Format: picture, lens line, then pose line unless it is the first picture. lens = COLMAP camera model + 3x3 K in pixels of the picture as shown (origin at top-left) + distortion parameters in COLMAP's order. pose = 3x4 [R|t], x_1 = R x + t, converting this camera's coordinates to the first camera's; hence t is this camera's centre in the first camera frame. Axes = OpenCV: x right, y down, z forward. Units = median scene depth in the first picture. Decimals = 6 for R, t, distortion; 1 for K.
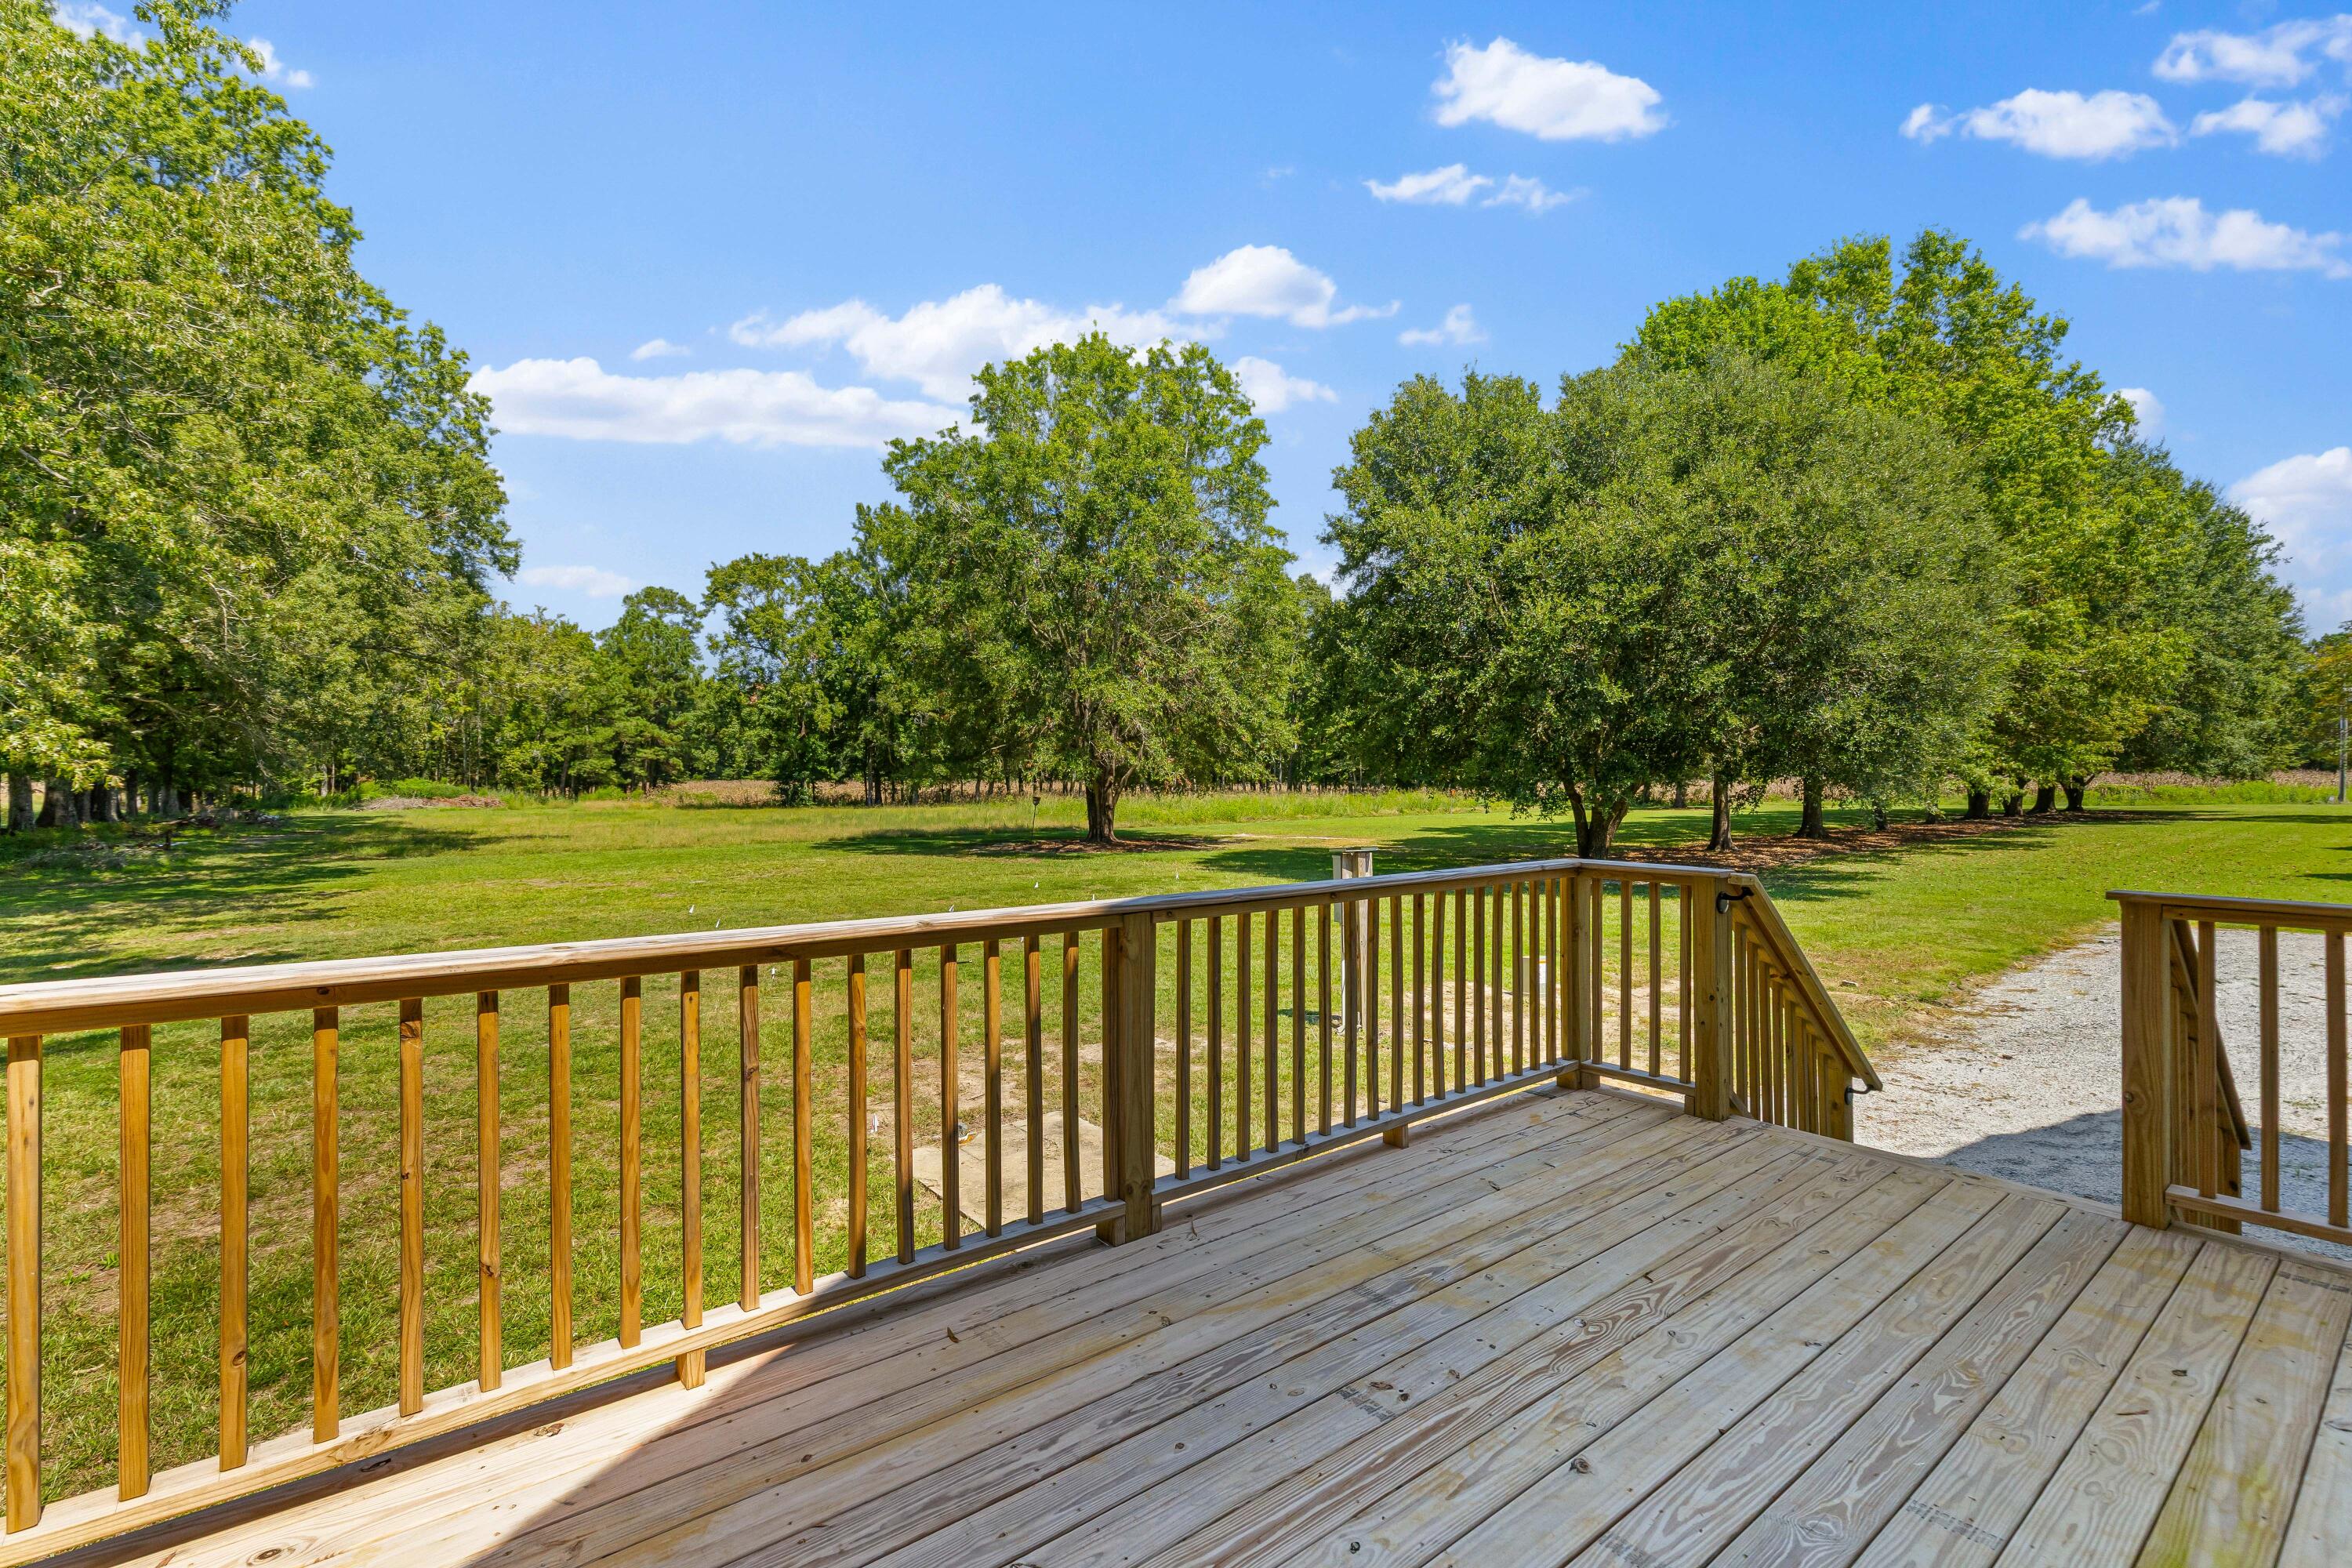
lens RADIAL K [[1066.5, 0, 1176.0], [0, 1066.5, 784.0], [0, 0, 1]] dist [-0.000826, 0.000359]
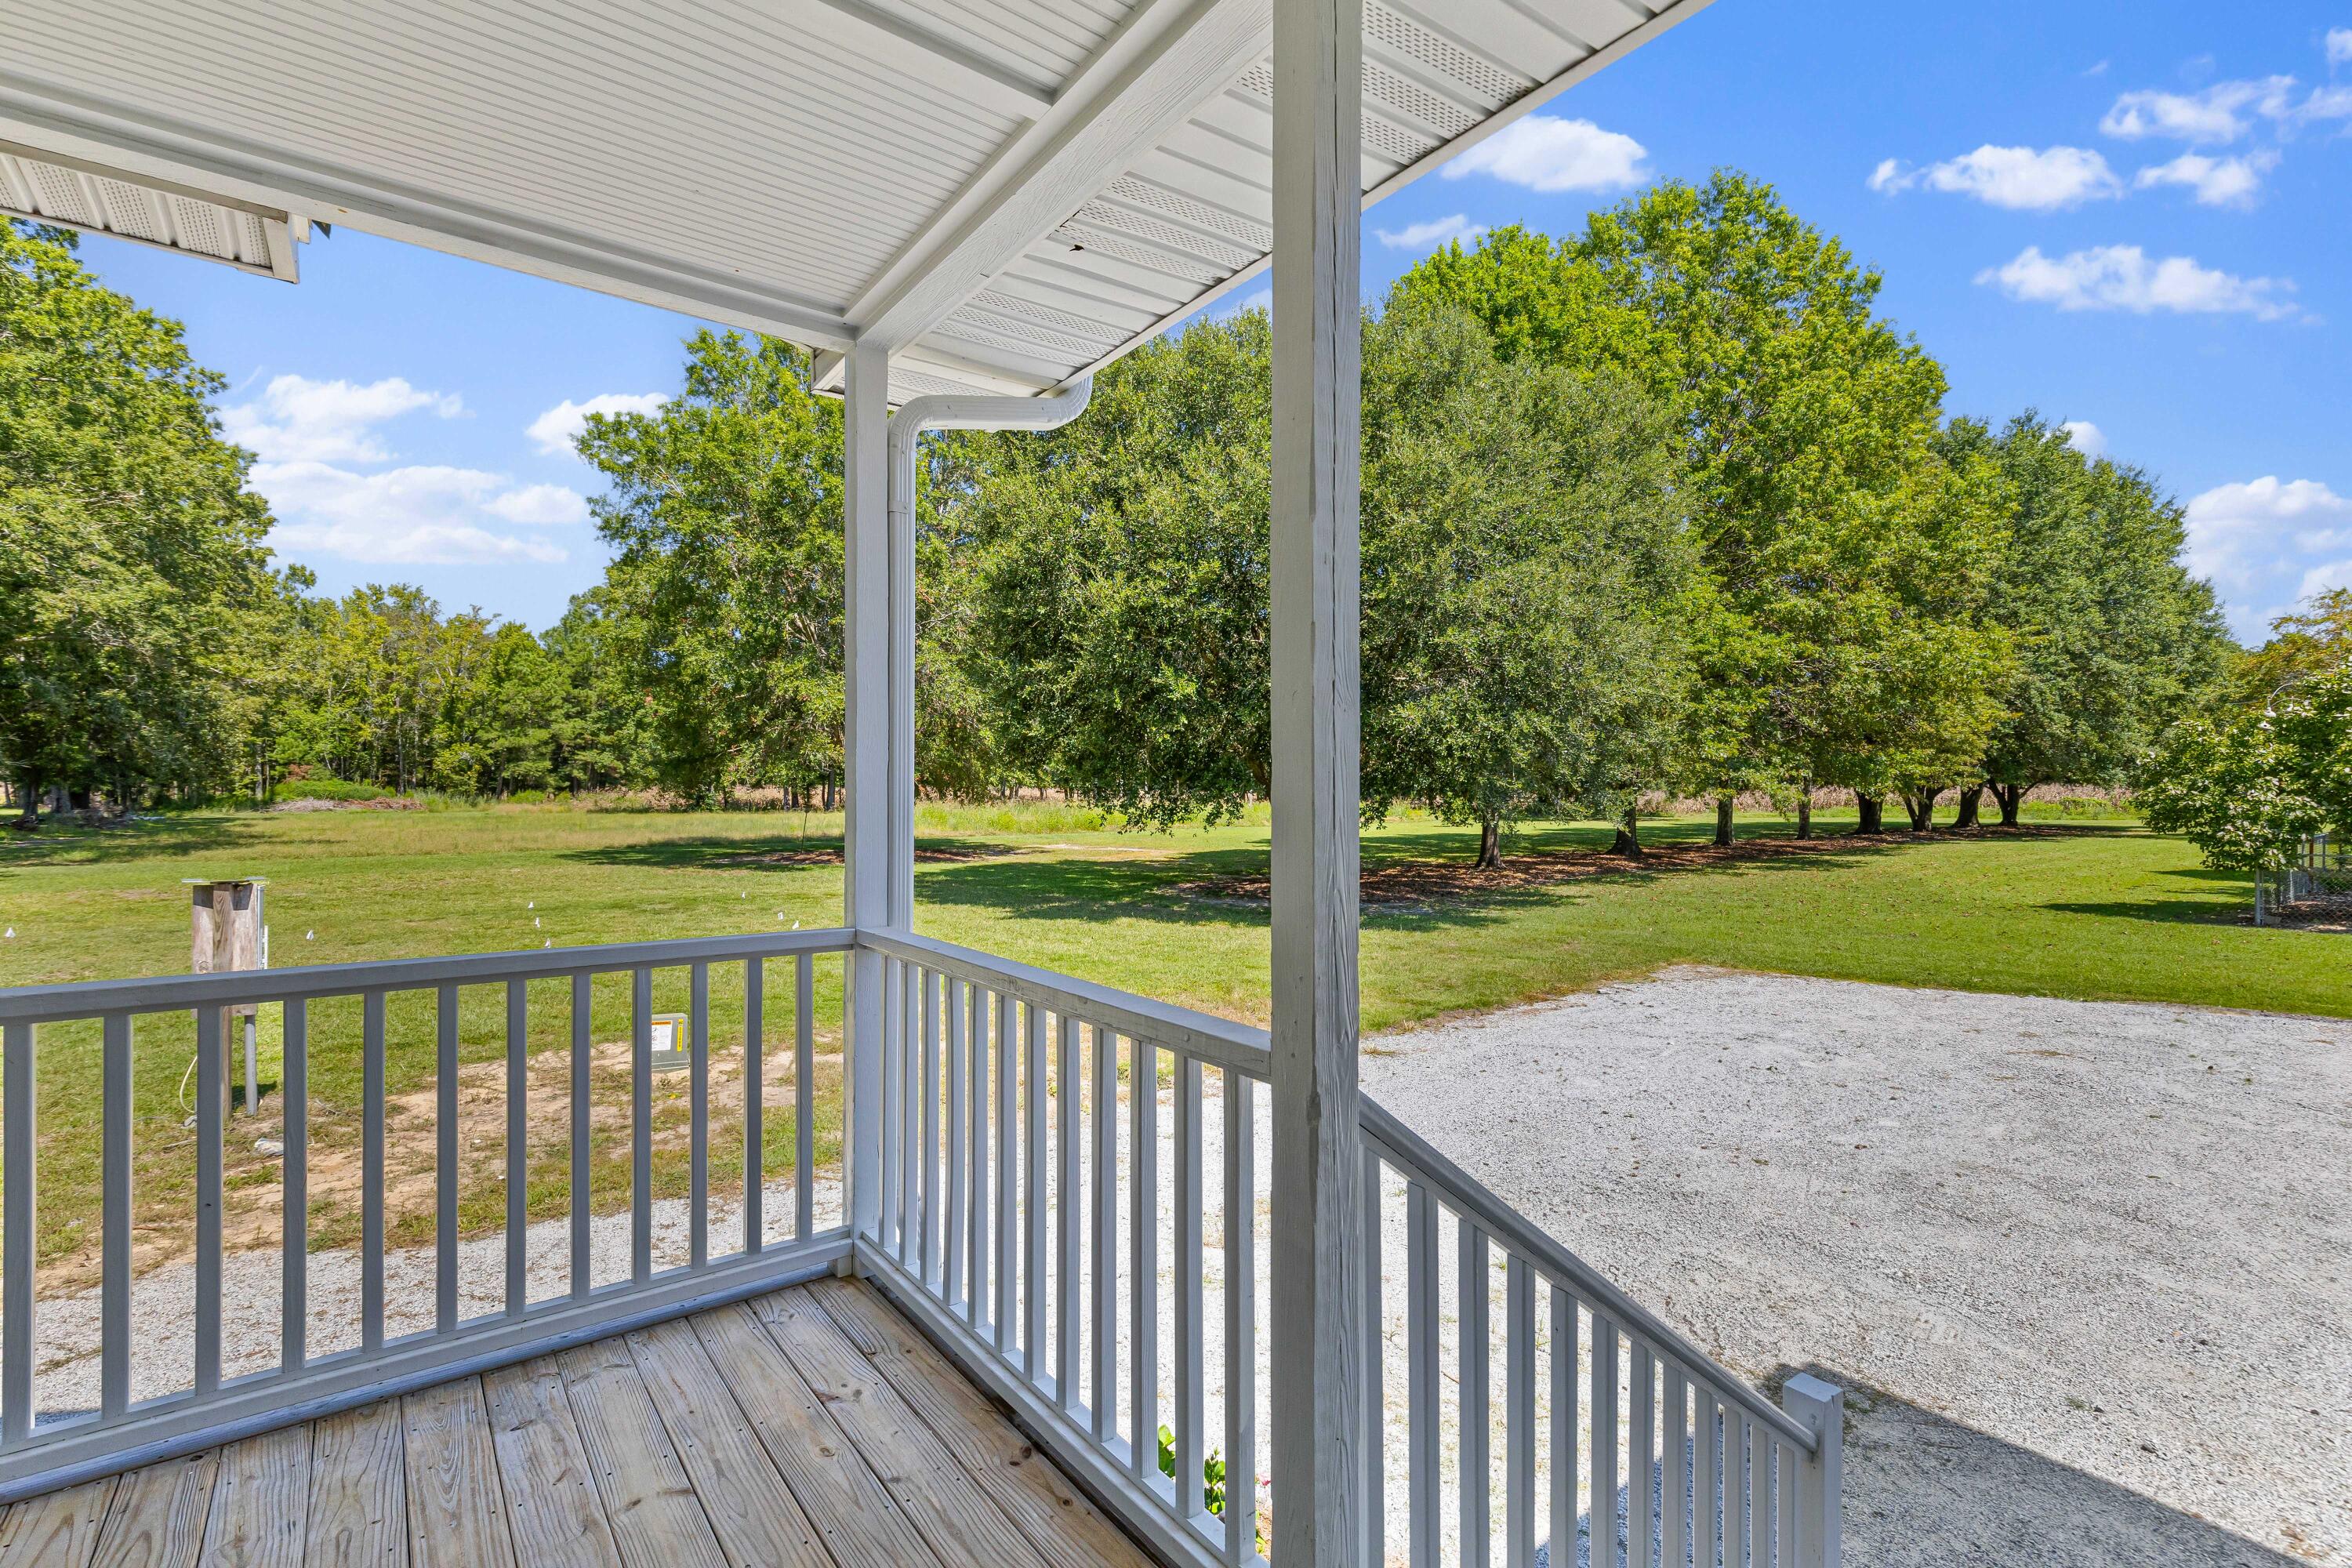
lens RADIAL K [[1075.8, 0, 1171.5], [0, 1075.8, 806.1], [0, 0, 1]] dist [0.002797, 0.000739]
pose [[0.999701, 0.006432, -0.023602, 0.095791], [-0.006081, 0.999871, 0.014898, -0.000858], [0.023694, -0.014750, 0.999610, 0.029541]]
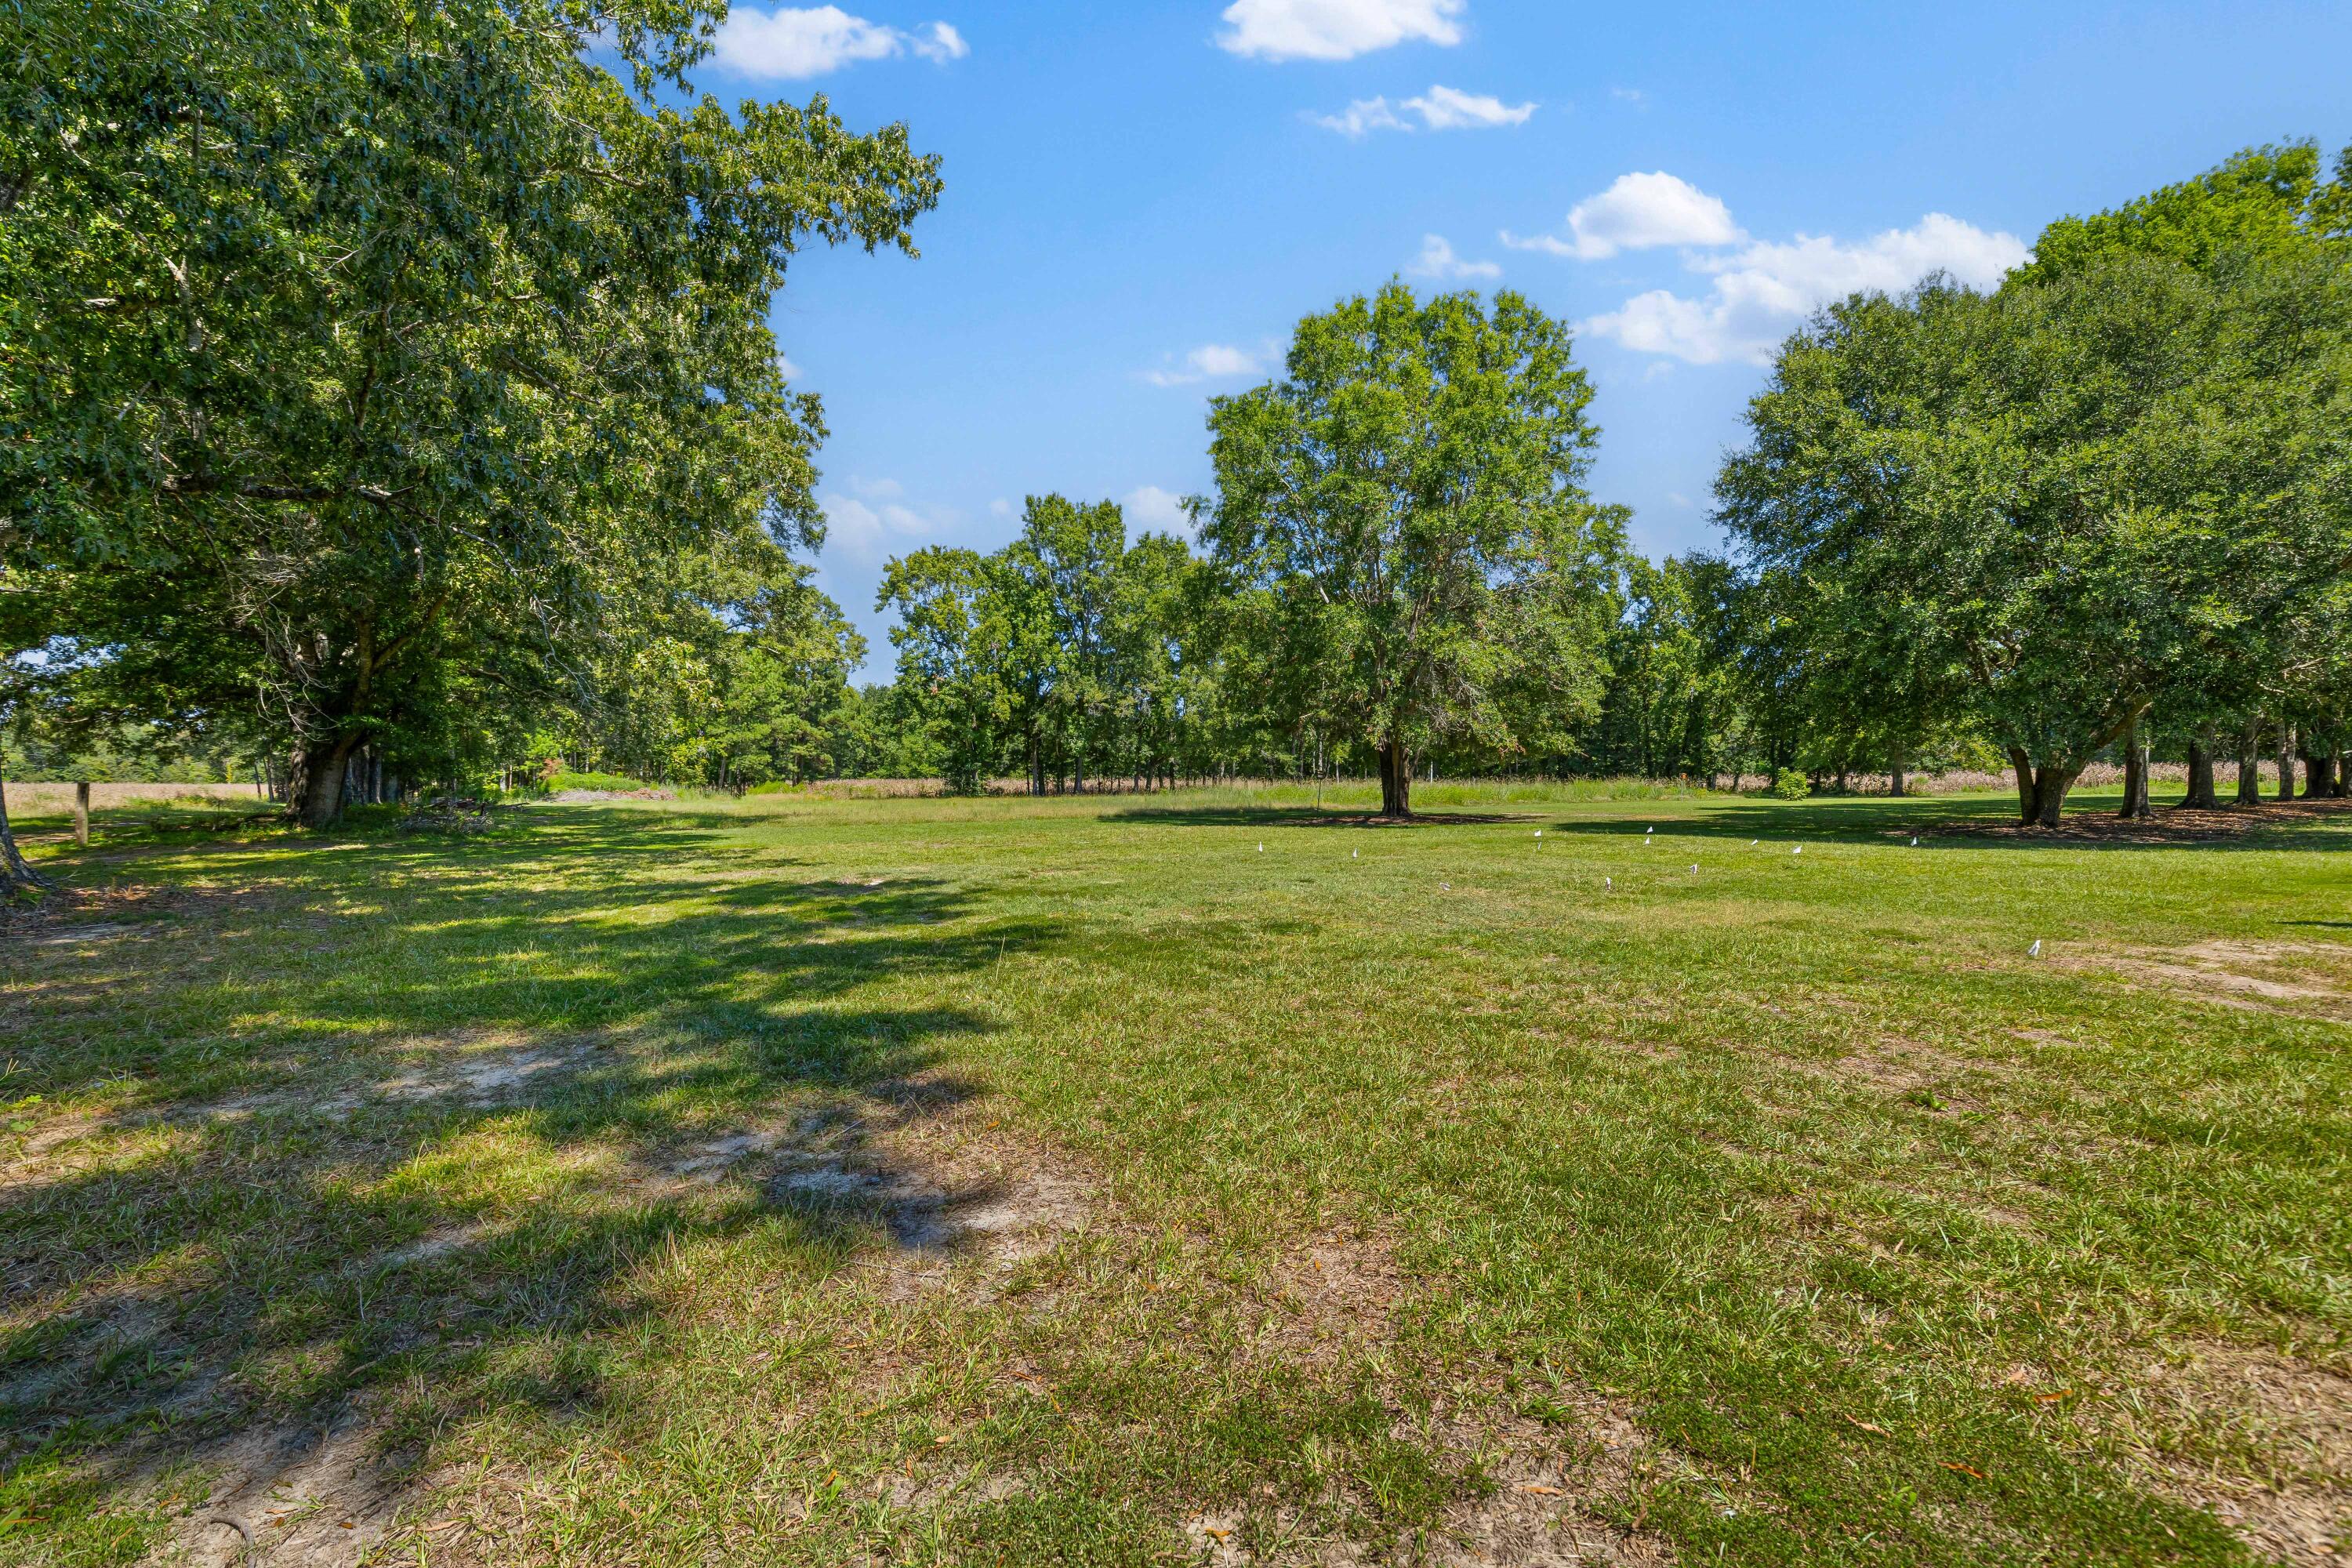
lens RADIAL K [[1066.5, 0, 1176.0], [0, 1066.5, 784.0], [0, 0, 1]] dist [-0.000826, 0.000359]
pose [[0.997170, -0.002625, -0.075129, -0.085408], [0.002388, 0.999992, -0.003246, 0.012242], [0.075137, 0.003057, 0.997169, 0.009562]]
